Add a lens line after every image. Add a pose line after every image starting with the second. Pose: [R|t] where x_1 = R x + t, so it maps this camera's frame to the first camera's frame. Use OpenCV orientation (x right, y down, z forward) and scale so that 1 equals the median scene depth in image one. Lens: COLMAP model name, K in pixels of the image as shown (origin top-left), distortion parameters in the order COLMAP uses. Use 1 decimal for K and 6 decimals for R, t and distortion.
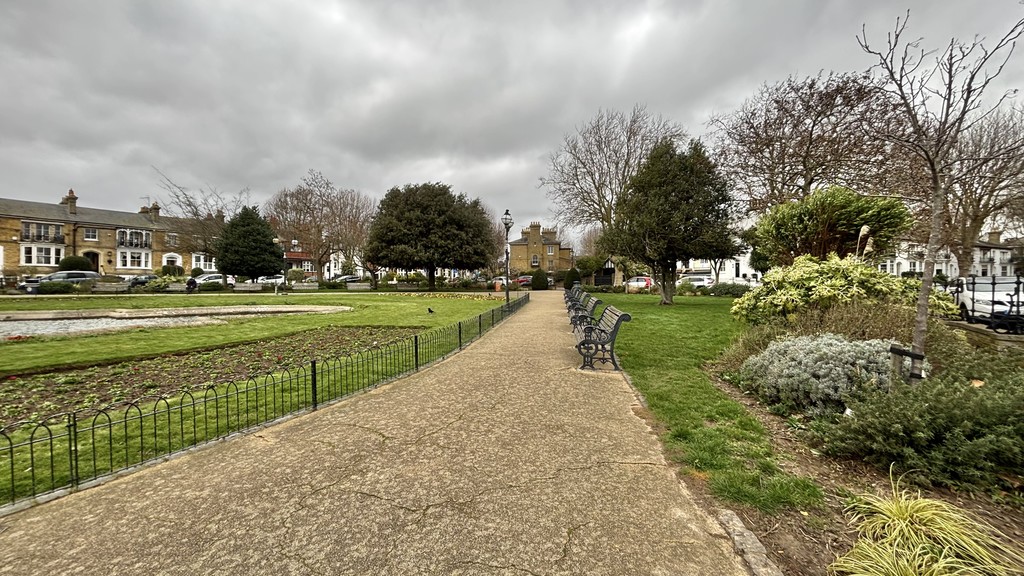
lens RADIAL K [[409.3, 0, 511.1], [0, 409.3, 284.5], [0, 0, 1]] dist [0.001276, -0.000776]
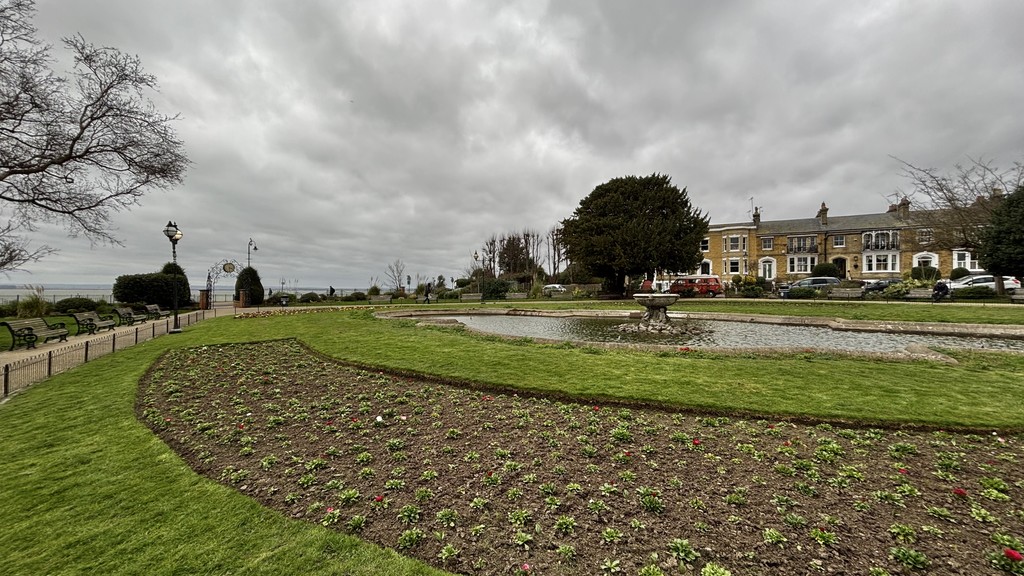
lens RADIAL K [[409.3, 0, 511.0], [0, 409.3, 284.4], [0, 0, 1]] dist [0.001276, -0.000776]
pose [[0.069239, -0.011690, -0.997532, -0.047478], [0.002165, 0.999931, -0.011567, -0.002700], [0.997598, -0.001358, 0.069259, 0.097840]]
